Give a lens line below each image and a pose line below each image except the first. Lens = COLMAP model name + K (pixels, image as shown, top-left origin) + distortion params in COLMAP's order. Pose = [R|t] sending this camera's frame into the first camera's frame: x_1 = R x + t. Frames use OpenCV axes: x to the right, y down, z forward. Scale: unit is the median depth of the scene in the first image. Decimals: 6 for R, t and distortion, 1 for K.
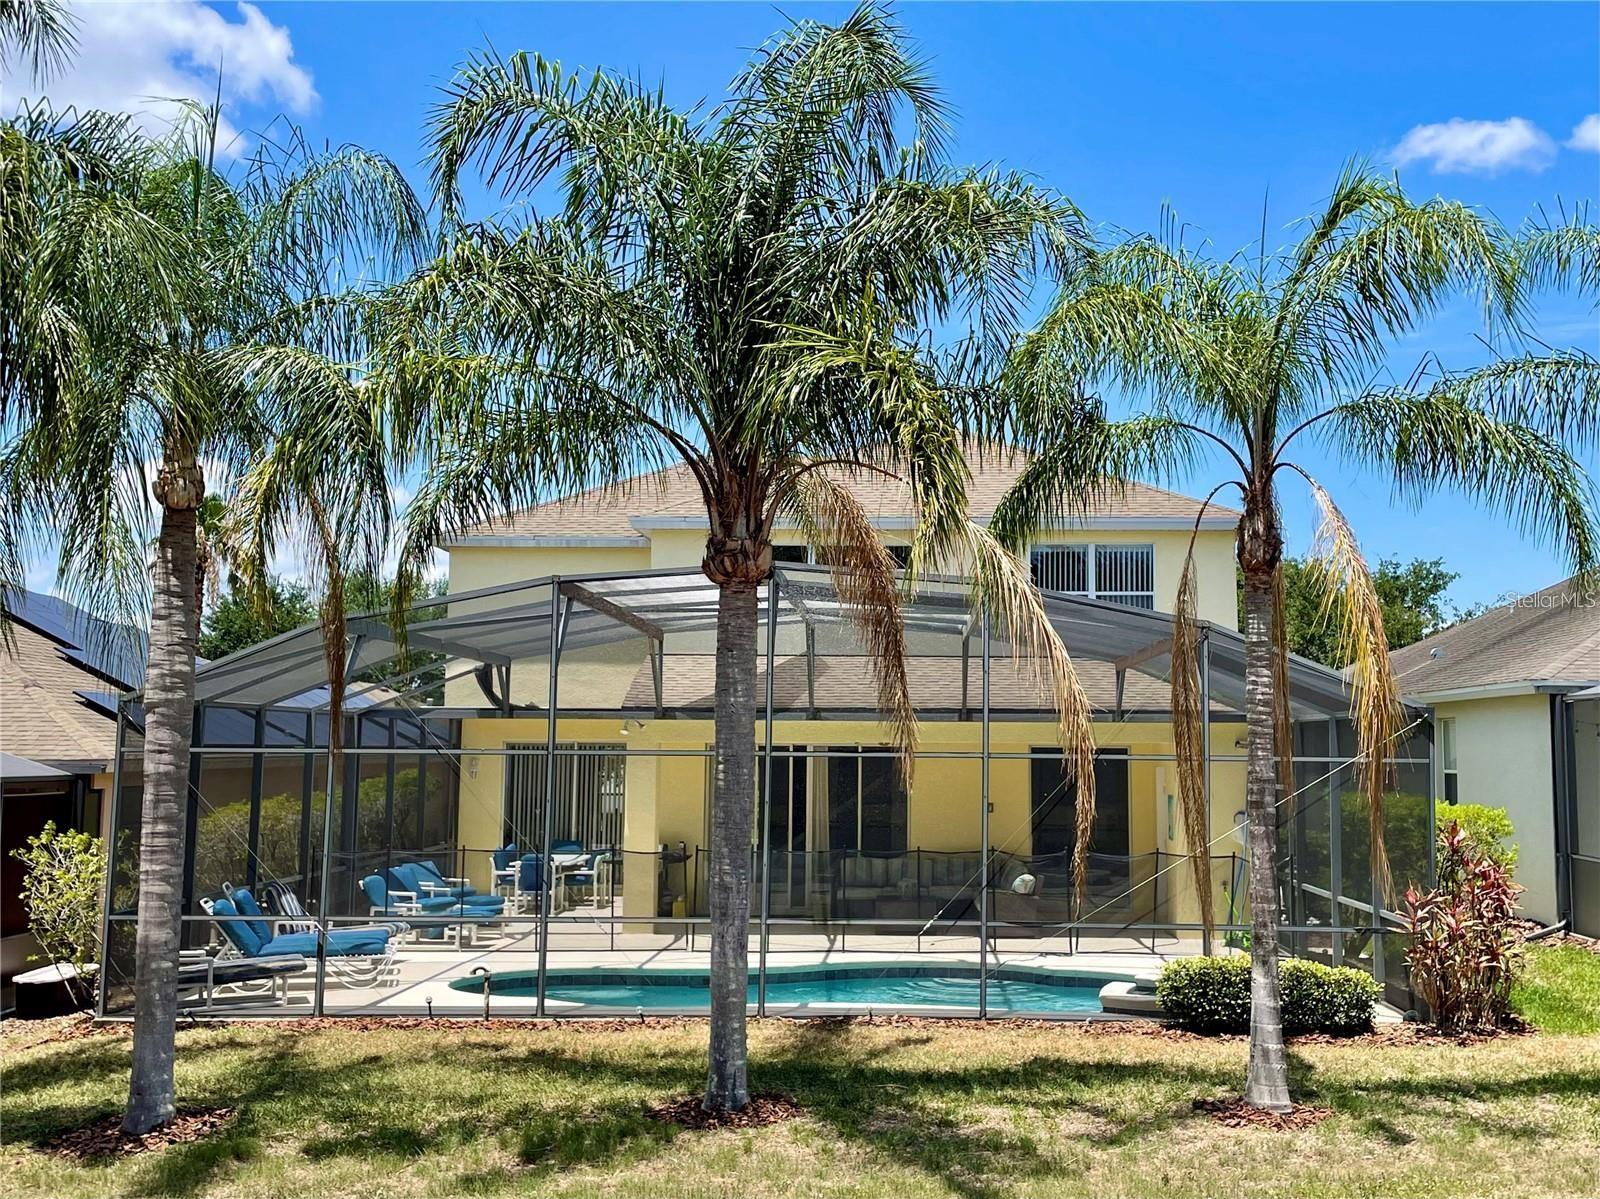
lens RADIAL K [[1729.7, 0, 800.0], [0, 1729.7, 599.5], [0, 0, 1]] dist [0.044633, 0.003500]
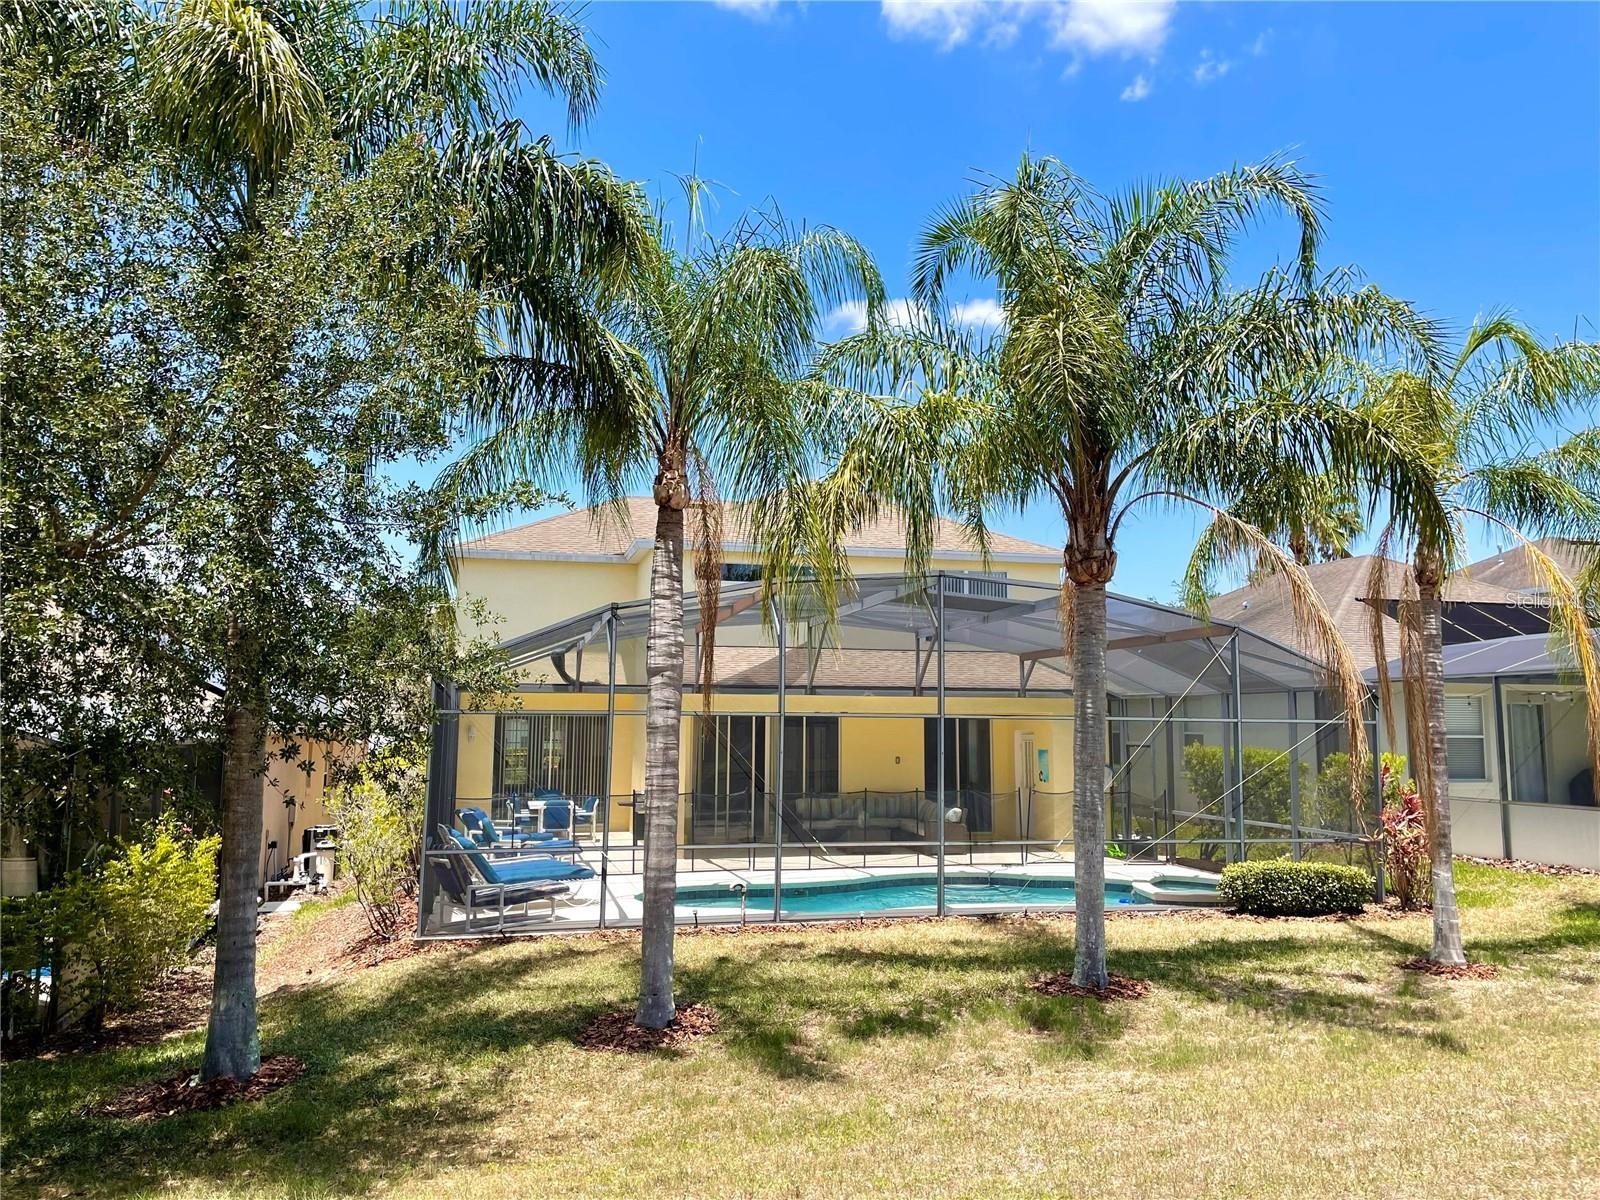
lens RADIAL K [[1249.1, 0, 800.0], [0, 1249.1, 600.0], [0, 0, 1]] dist [0.099543, -0.124975]
pose [[0.967842, 0.024358, 0.250375, -0.269870], [-0.021169, 0.999657, -0.015425, 0.012891], [-0.250665, 0.009629, 0.968026, 0.071460]]
